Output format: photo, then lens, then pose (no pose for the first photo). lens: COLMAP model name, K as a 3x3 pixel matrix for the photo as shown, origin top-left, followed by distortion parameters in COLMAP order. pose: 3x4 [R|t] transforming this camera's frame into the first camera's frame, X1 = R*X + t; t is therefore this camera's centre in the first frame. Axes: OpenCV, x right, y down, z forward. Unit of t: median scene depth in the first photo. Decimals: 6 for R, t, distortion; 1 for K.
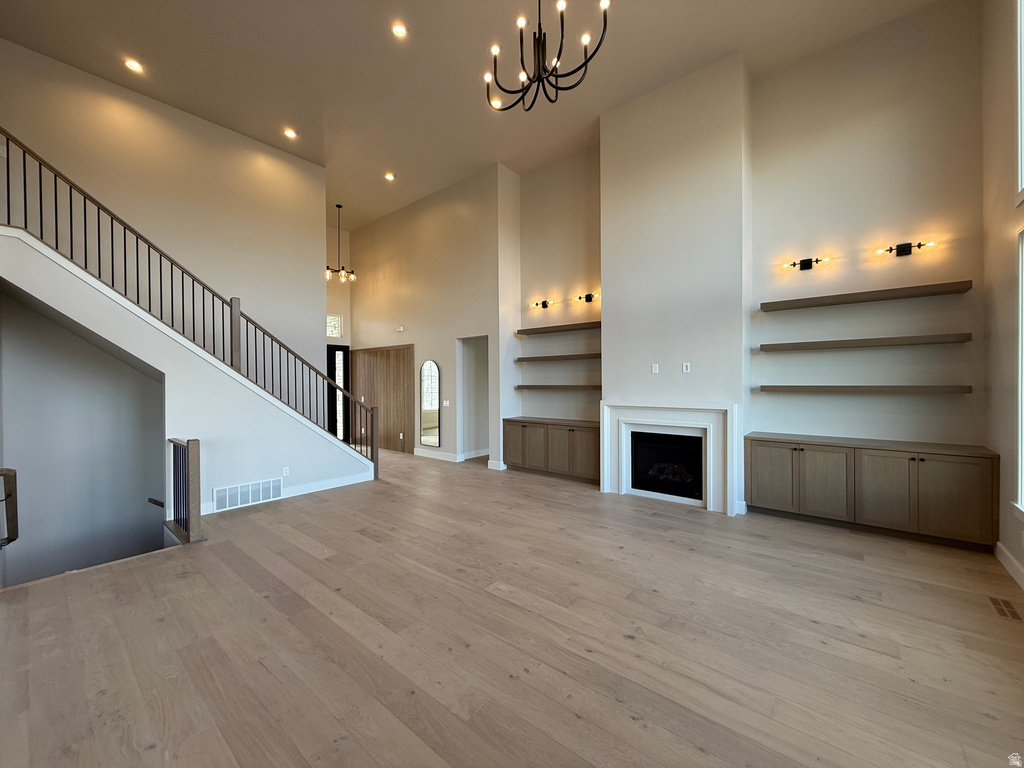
lens RADIAL K [[409.4, 0, 510.0], [0, 409.4, 387.9], [0, 0, 1]] dist [0.000054, -0.000117]
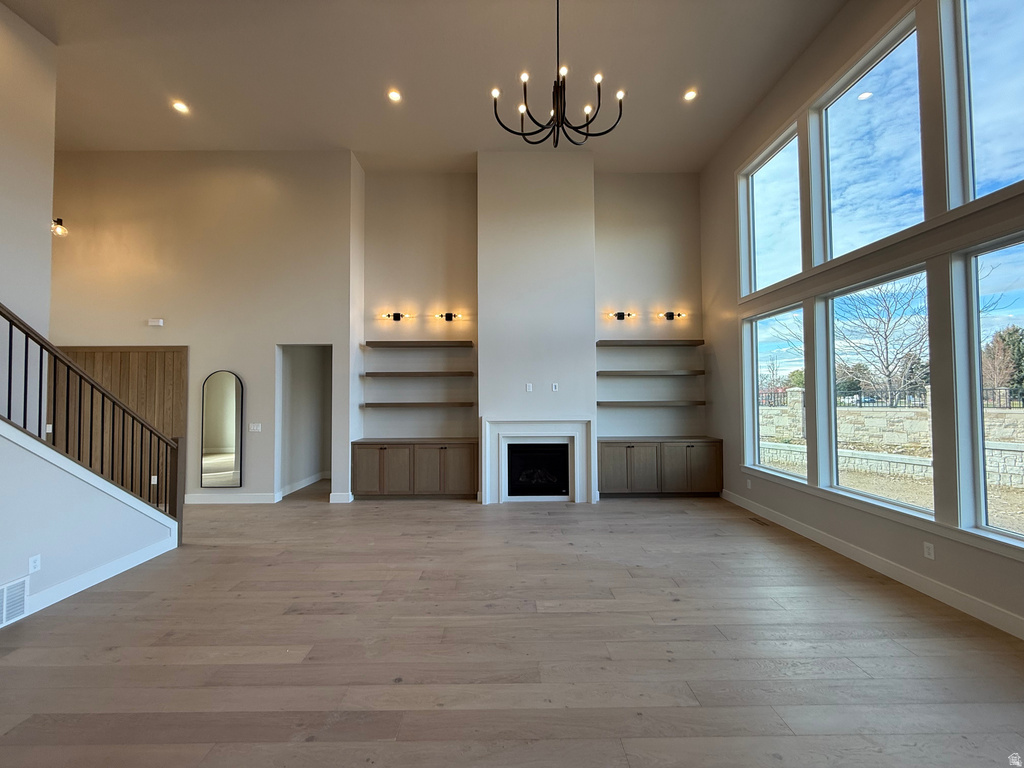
lens RADIAL K [[409.4, 0, 509.0], [0, 409.4, 387.5], [0, 0, 1]] dist [0.000054, -0.000117]
pose [[0.756737, 0.016292, 0.653516, -0.491656], [0.011596, 0.999198, -0.038336, -0.003787], [-0.653616, 0.036588, 0.755941, 0.186583]]
